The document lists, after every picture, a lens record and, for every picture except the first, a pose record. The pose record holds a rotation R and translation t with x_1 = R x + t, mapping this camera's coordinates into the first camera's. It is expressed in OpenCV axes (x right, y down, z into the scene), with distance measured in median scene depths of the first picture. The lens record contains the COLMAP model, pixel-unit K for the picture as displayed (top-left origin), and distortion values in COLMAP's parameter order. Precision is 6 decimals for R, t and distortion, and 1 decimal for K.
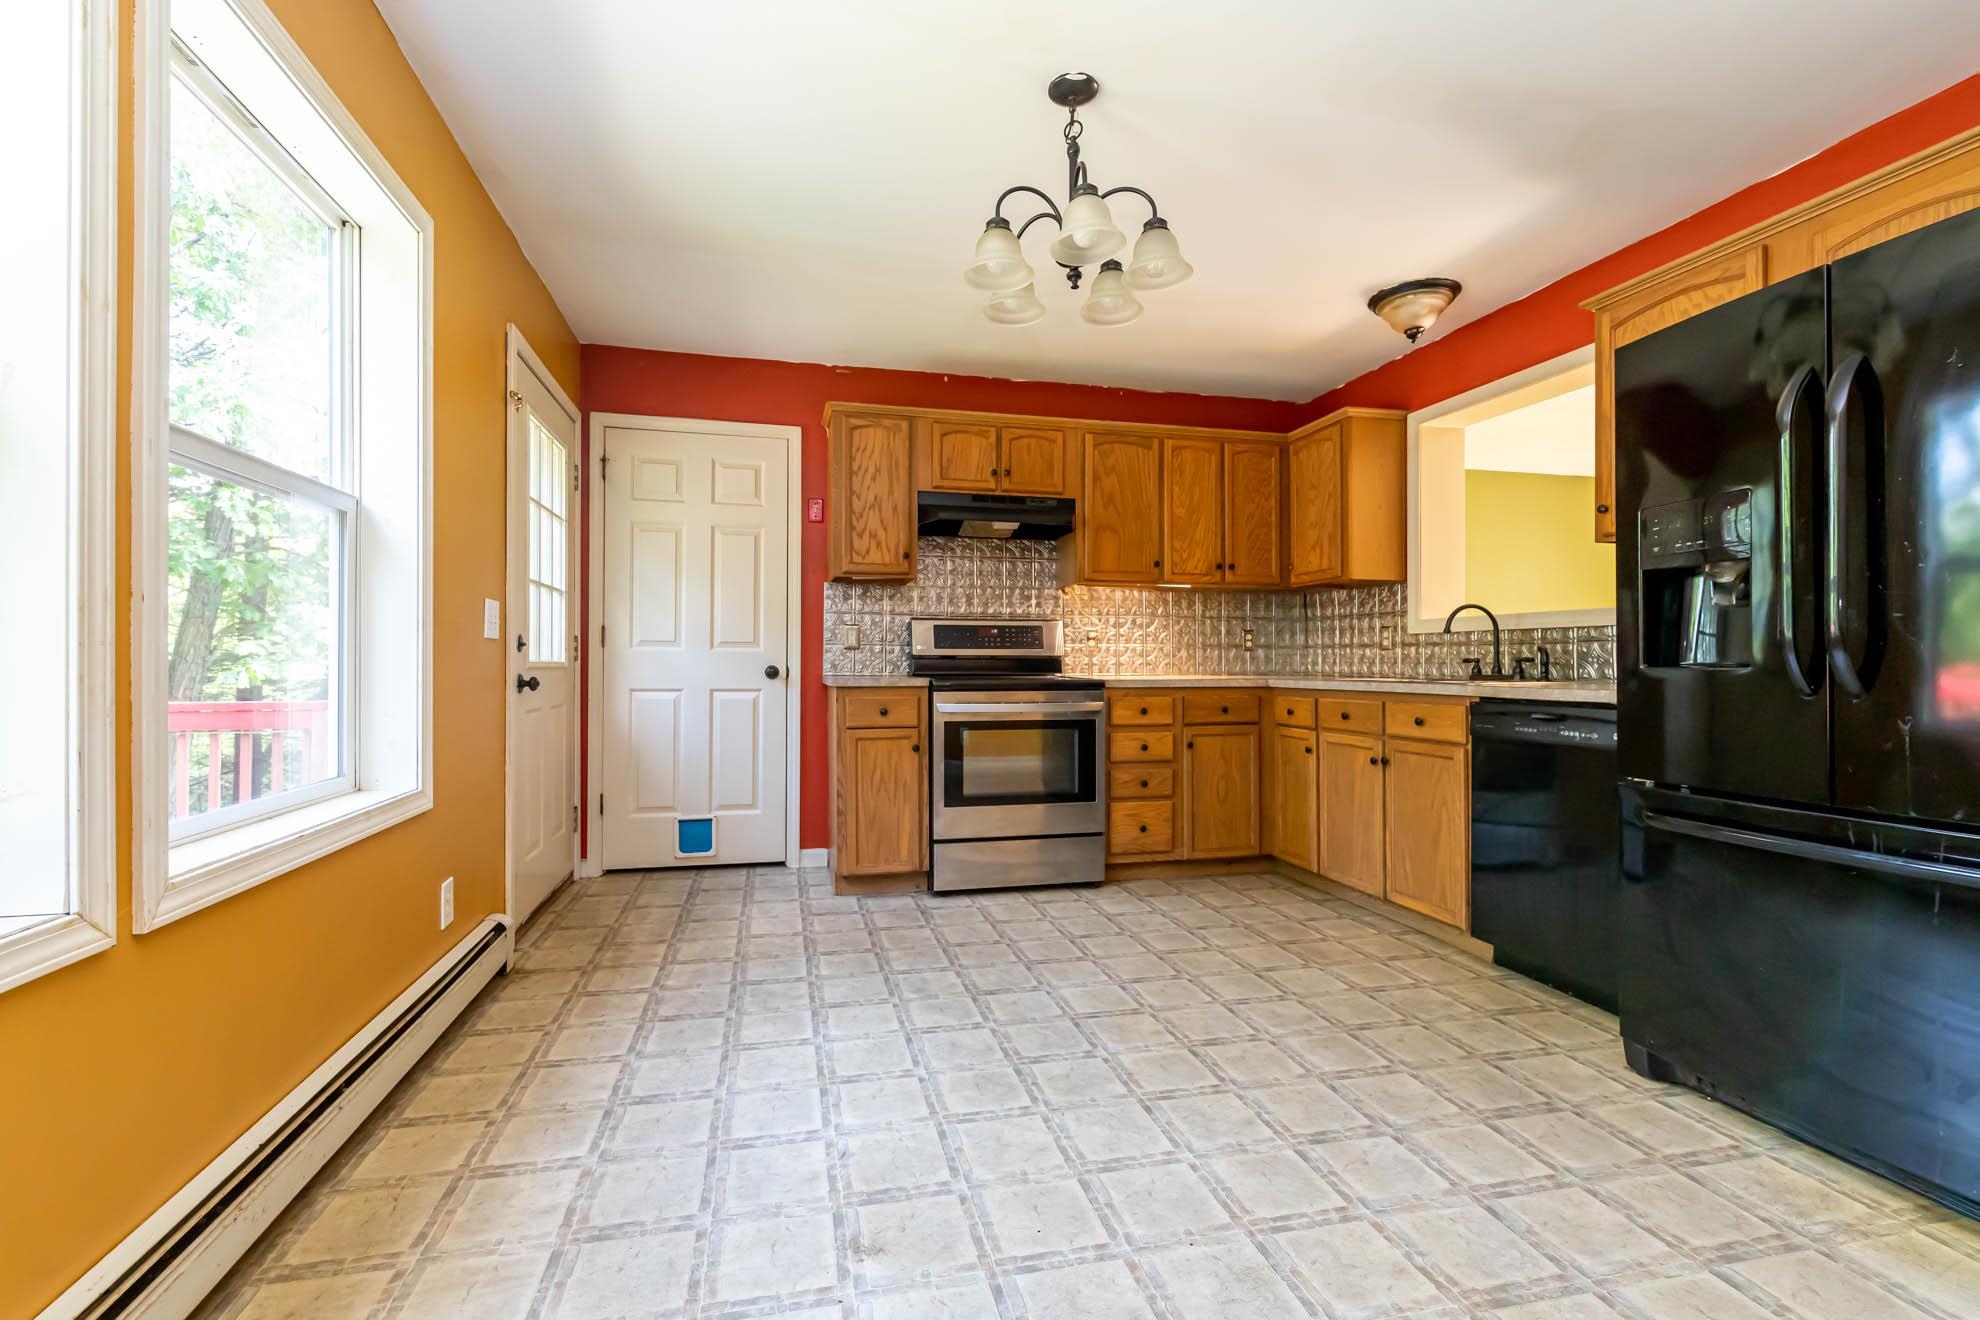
lens RADIAL K [[854.2, 0, 1000.8], [0, 854.2, 664.4], [0, 0, 1]] dist [0.002548, 0.000749]
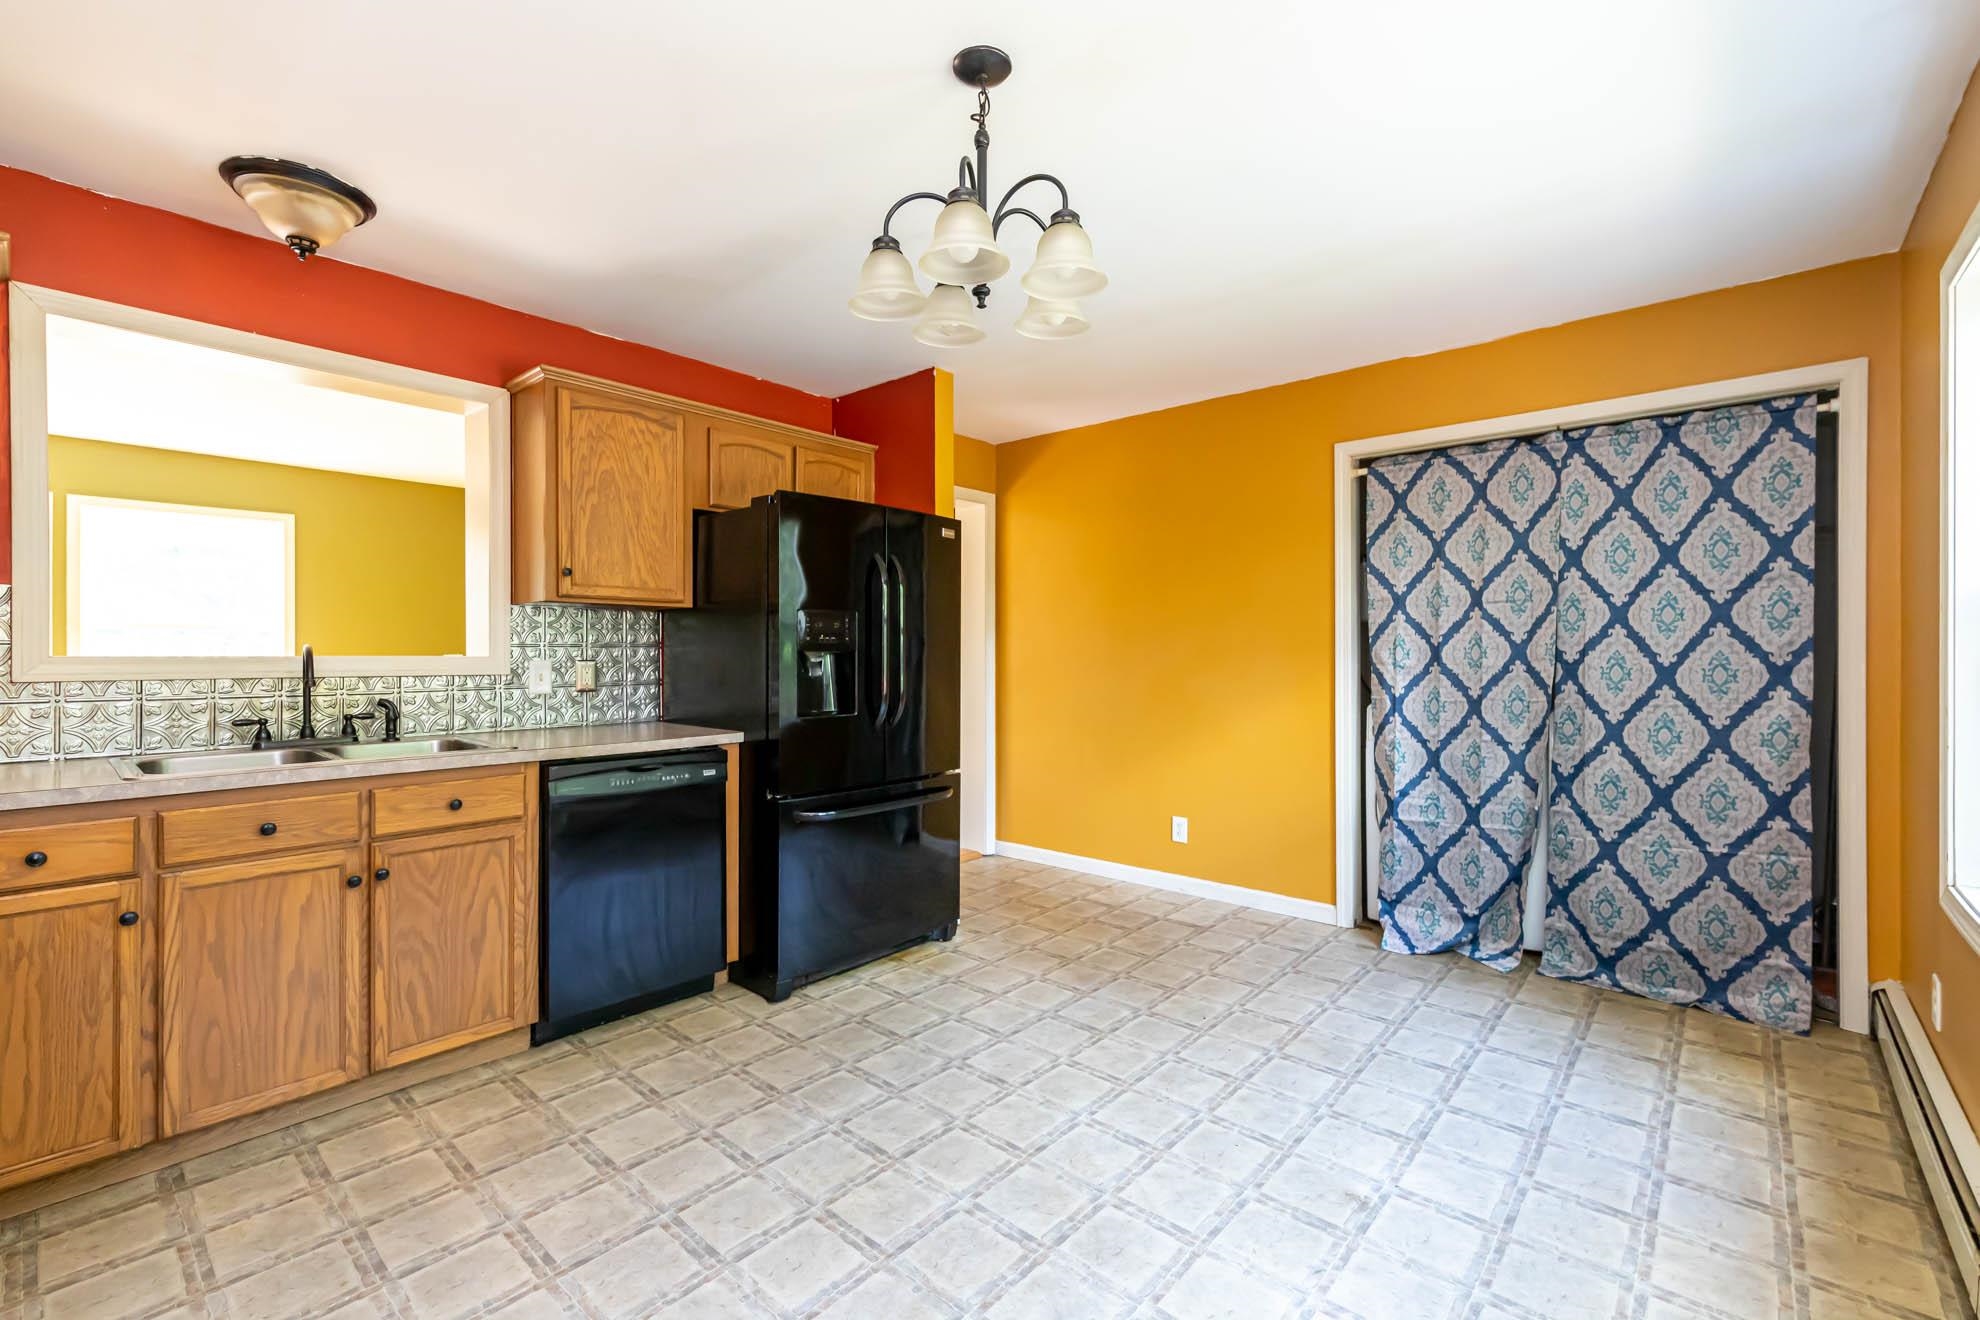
lens RADIAL K [[854.2, 0, 988.7], [0, 854.2, 641.5], [0, 0, 1]] dist [0.002548, 0.000749]
pose [[-0.562638, 0.005908, 0.826683, -0.678818], [-0.004078, 0.999942, -0.009921, -0.119869], [-0.826694, -0.008953, -0.562581, 1.612836]]
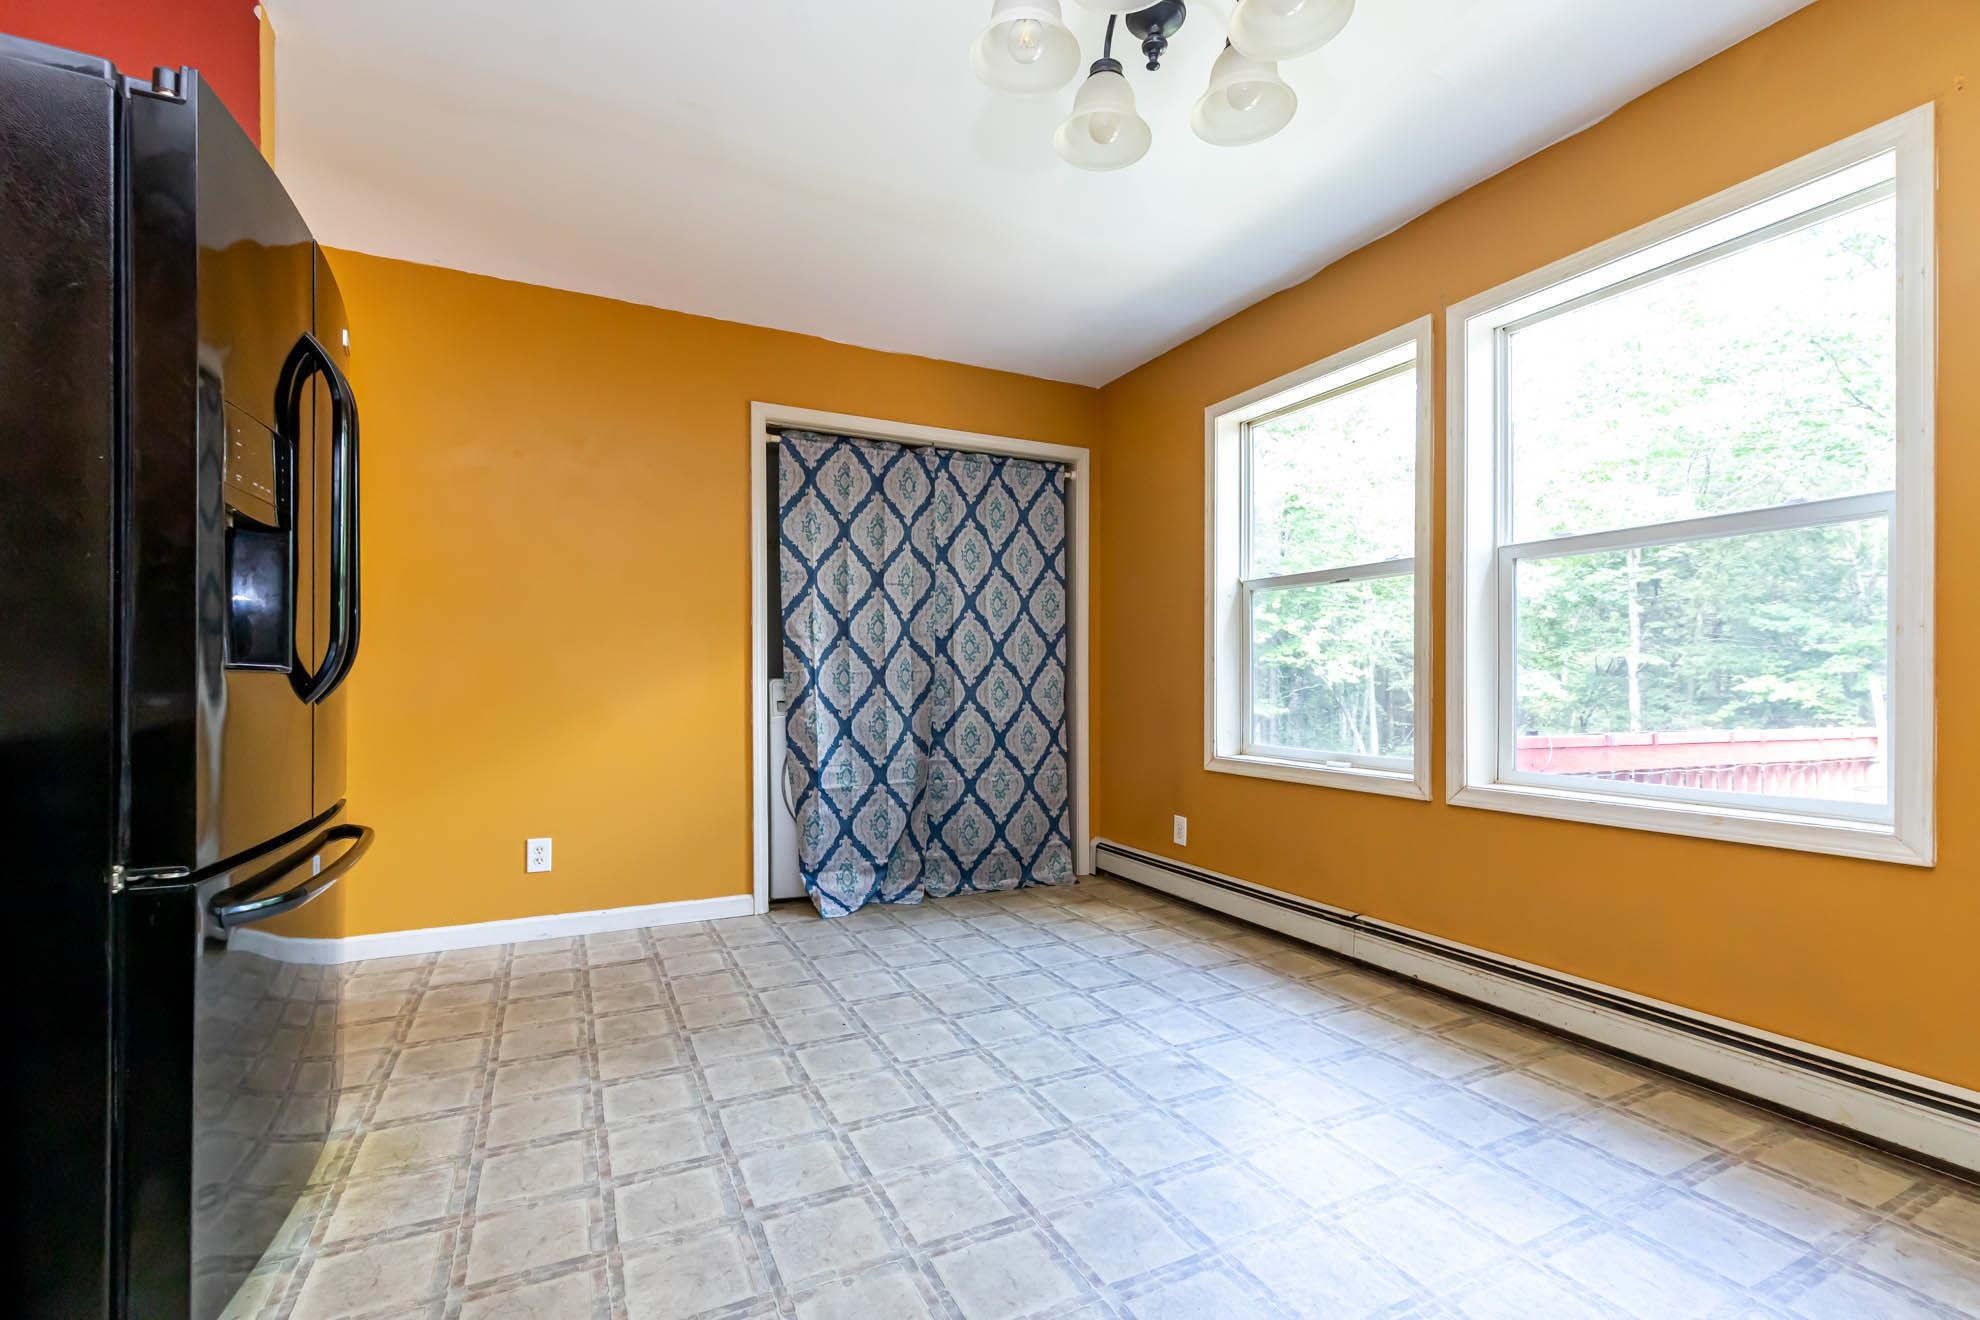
lens RADIAL K [[854.2, 0, 986.9], [0, 854.2, 676.8], [0, 0, 1]] dist [0.002548, 0.000749]
pose [[-0.977932, -0.009240, -0.208721, 0.372704], [-0.007690, 0.999936, -0.008240, 0.005889], [0.208784, -0.006453, -0.977941, 1.748860]]
